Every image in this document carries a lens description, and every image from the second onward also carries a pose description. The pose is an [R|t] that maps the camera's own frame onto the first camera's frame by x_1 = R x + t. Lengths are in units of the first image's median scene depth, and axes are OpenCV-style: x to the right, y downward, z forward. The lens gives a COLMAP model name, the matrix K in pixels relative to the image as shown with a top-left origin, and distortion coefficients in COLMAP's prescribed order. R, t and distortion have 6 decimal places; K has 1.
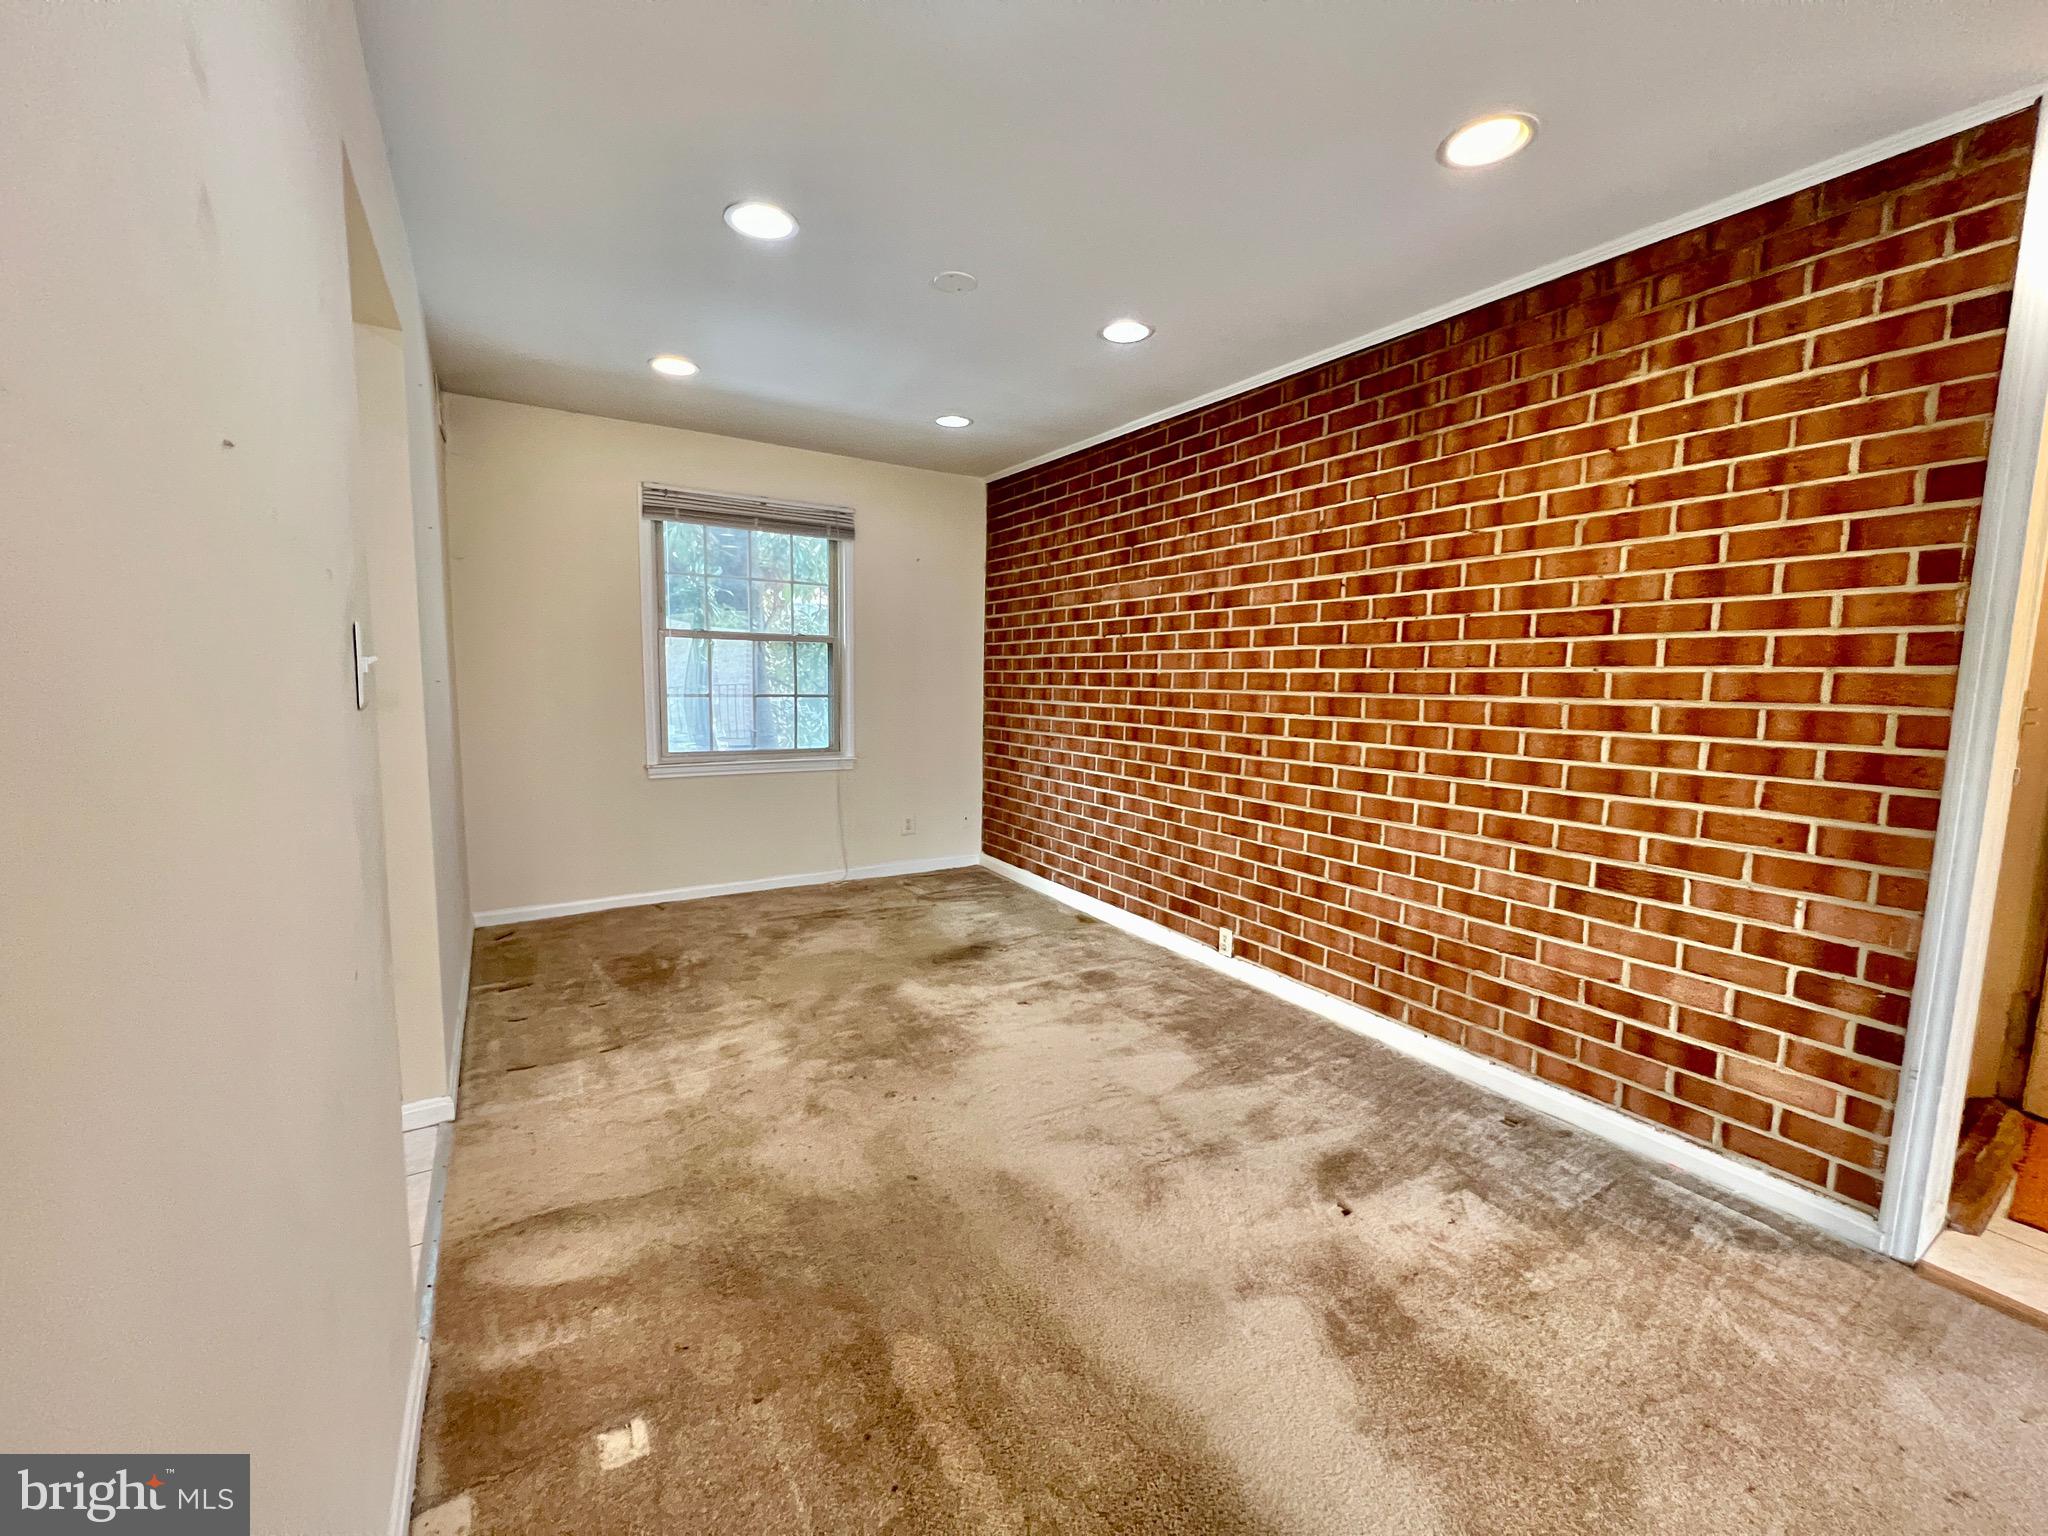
lens RADIAL K [[815.4, 0, 1018.6], [0, 815.4, 765.2], [0, 0, 1]] dist [0.000576, -0.000354]
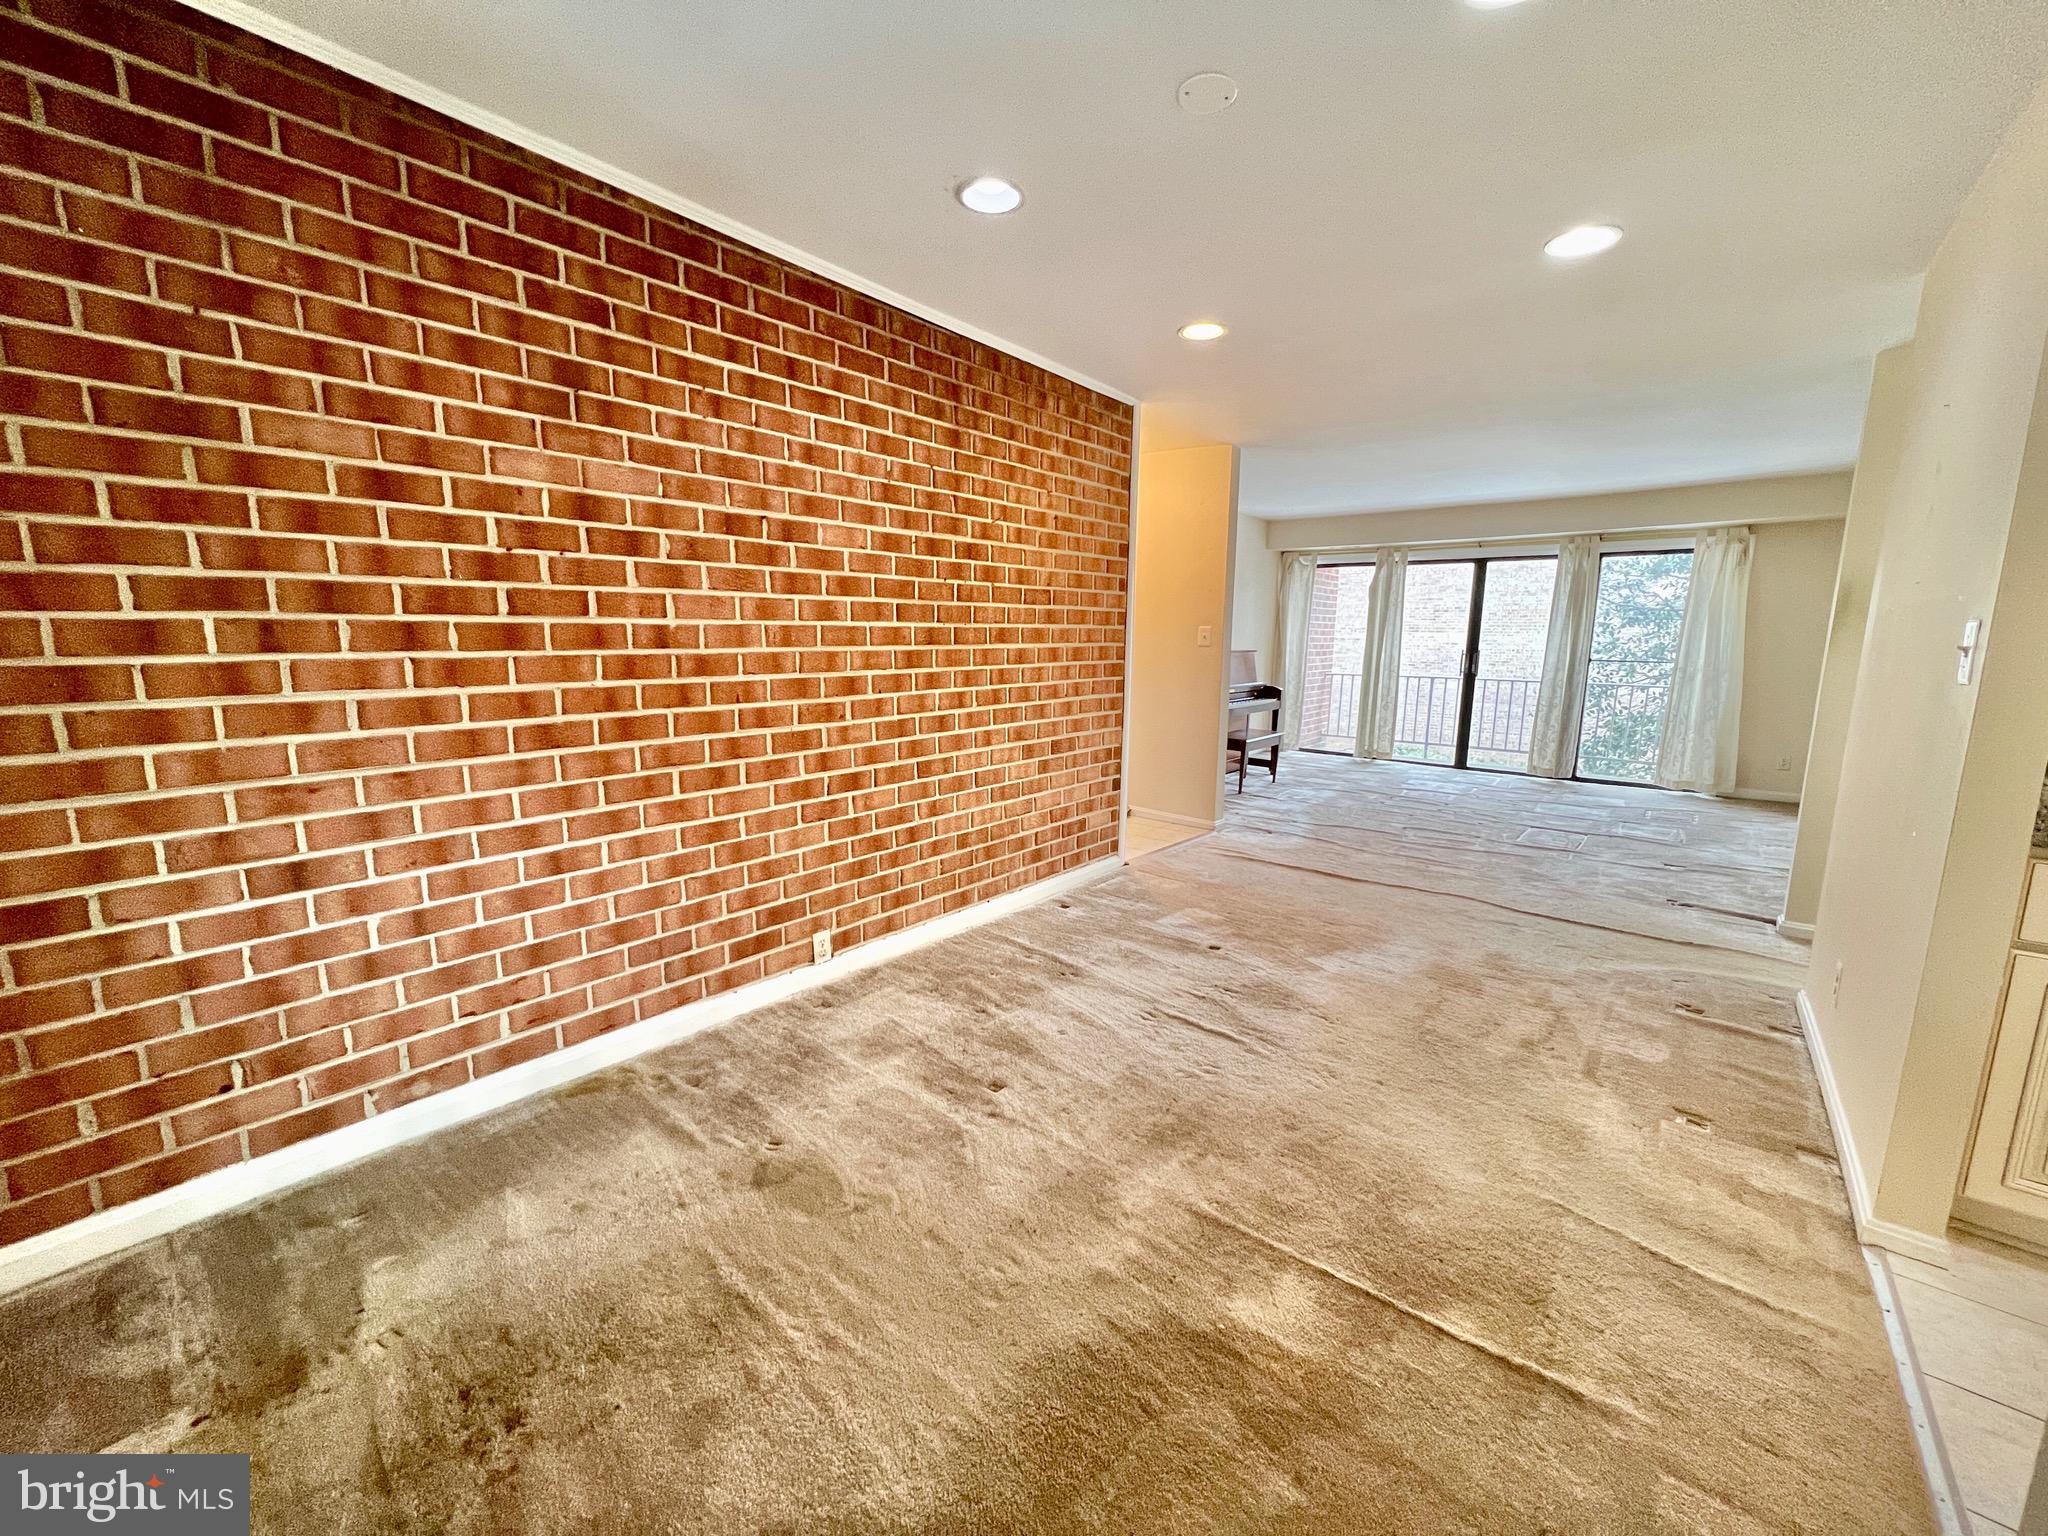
lens RADIAL K [[815.4, 0, 1016.0], [0, 815.4, 765.1], [0, 0, 1]] dist [0.000576, -0.000354]
pose [[-0.312434, -0.174118, 0.933846, -0.590376], [0.086514, 0.973757, 0.210504, -0.132817], [-0.945992, 0.146559, -0.289171, 1.071967]]
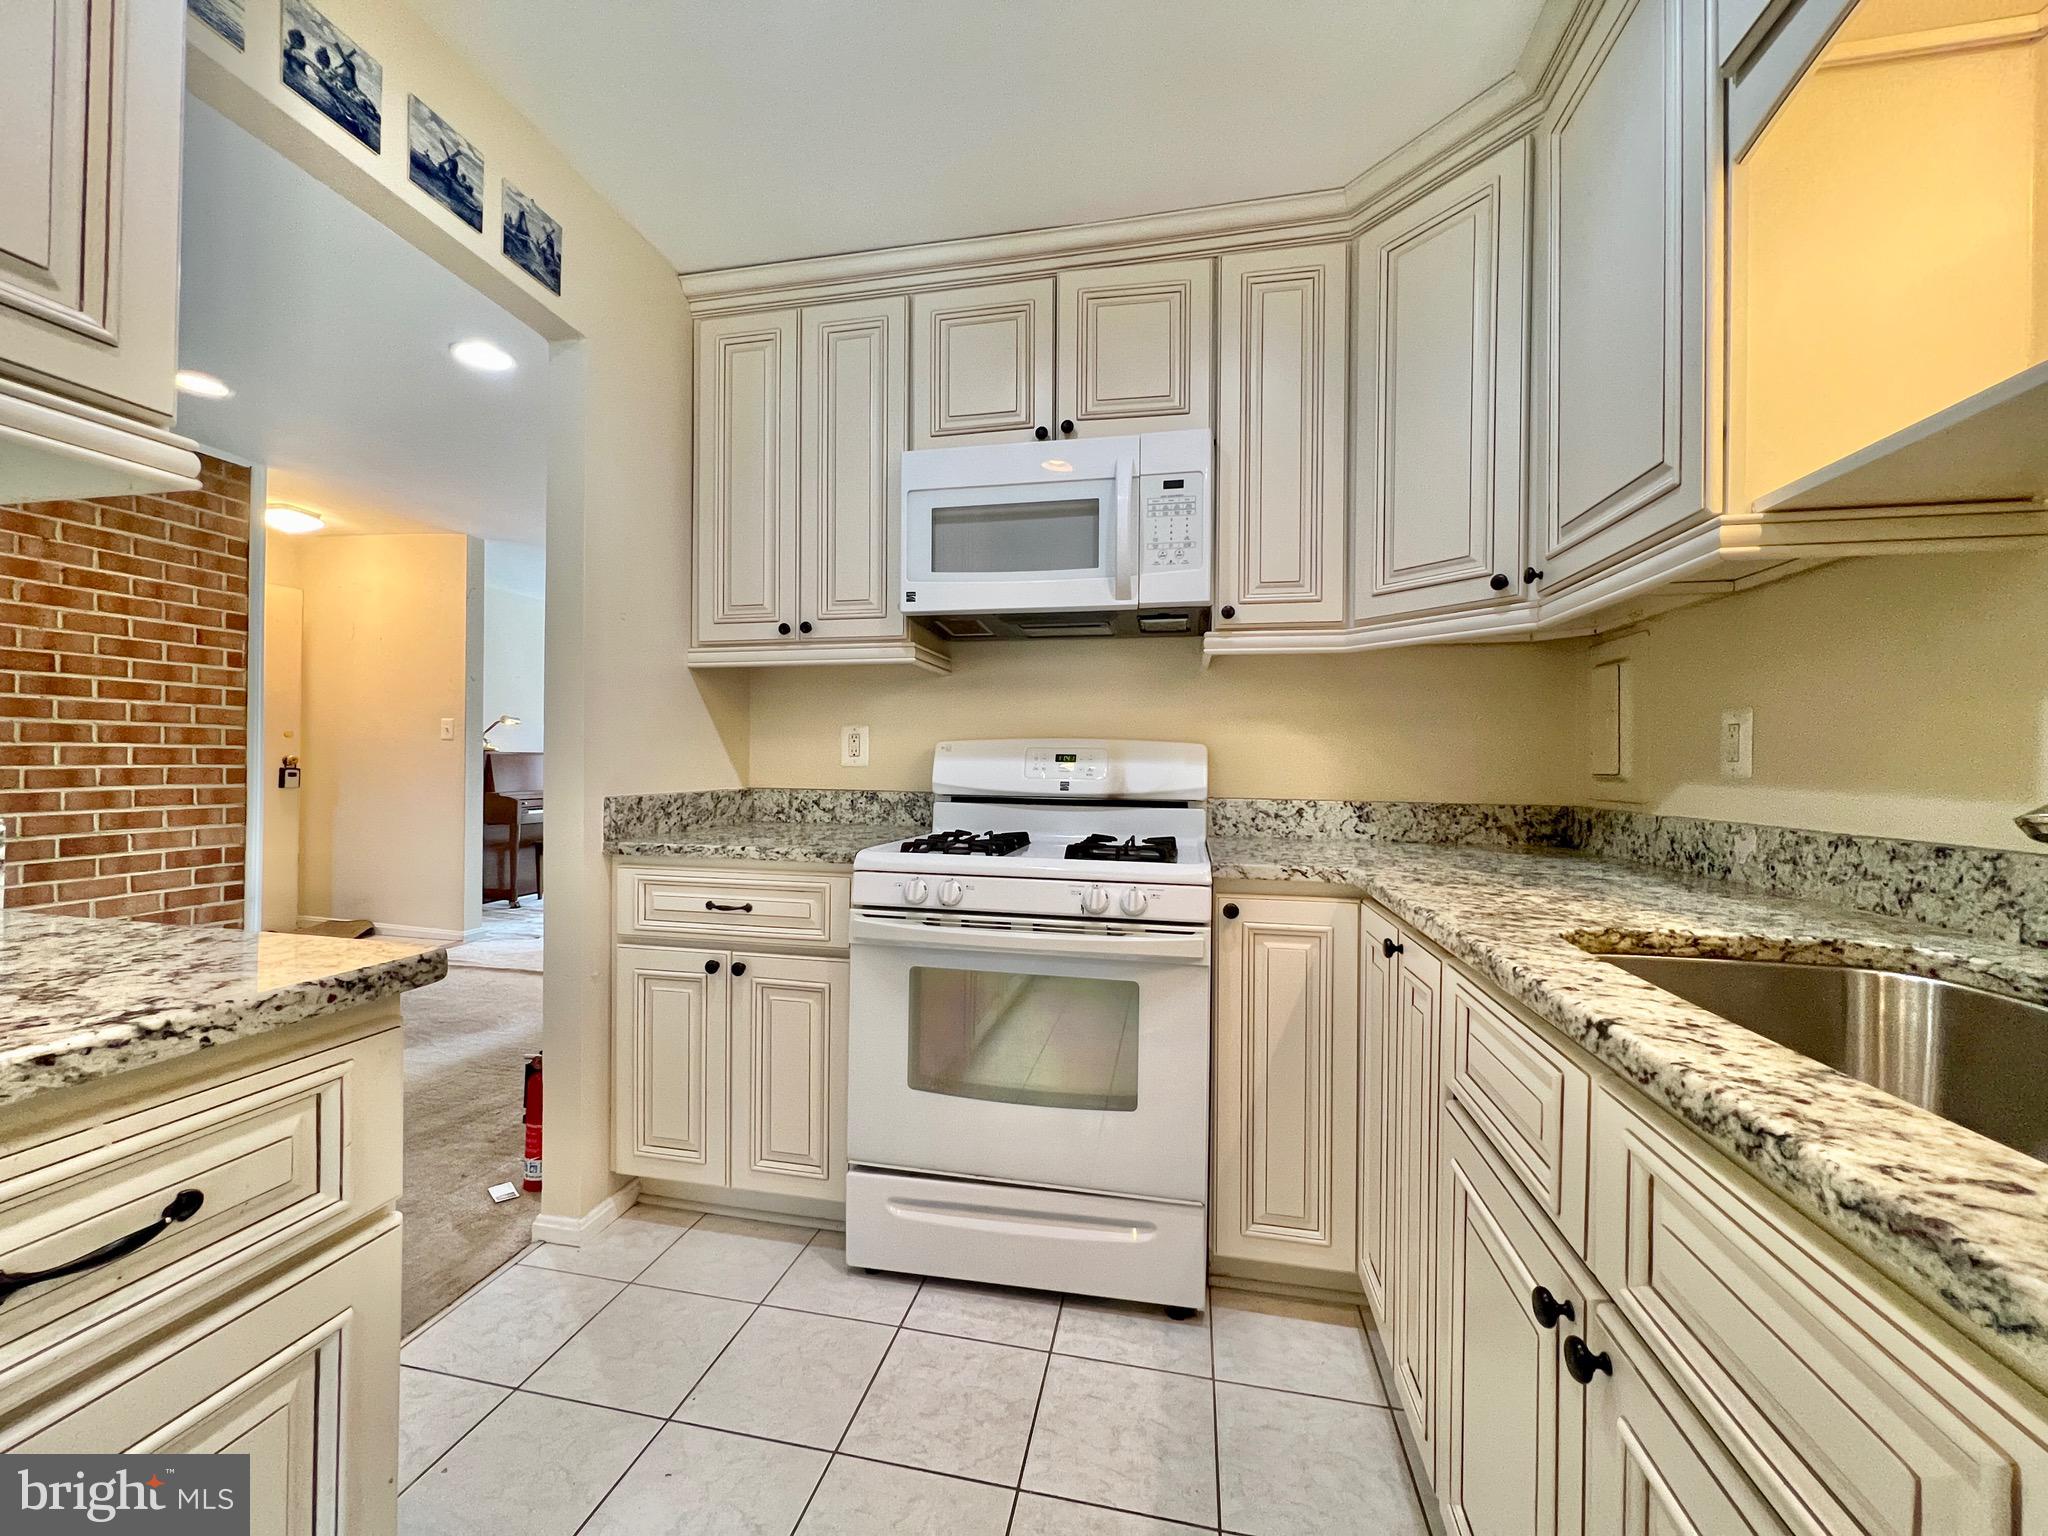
lens RADIAL K [[816.4, 0, 1015.7], [0, 816.4, 766.3], [0, 0, 1]] dist [-0.003340, 0.000239]
pose [[-0.720029, -0.030644, 0.693268, -0.940641], [0.049111, 0.994269, 0.094956, -0.035170], [-0.692204, 0.102418, -0.714397, 0.583197]]
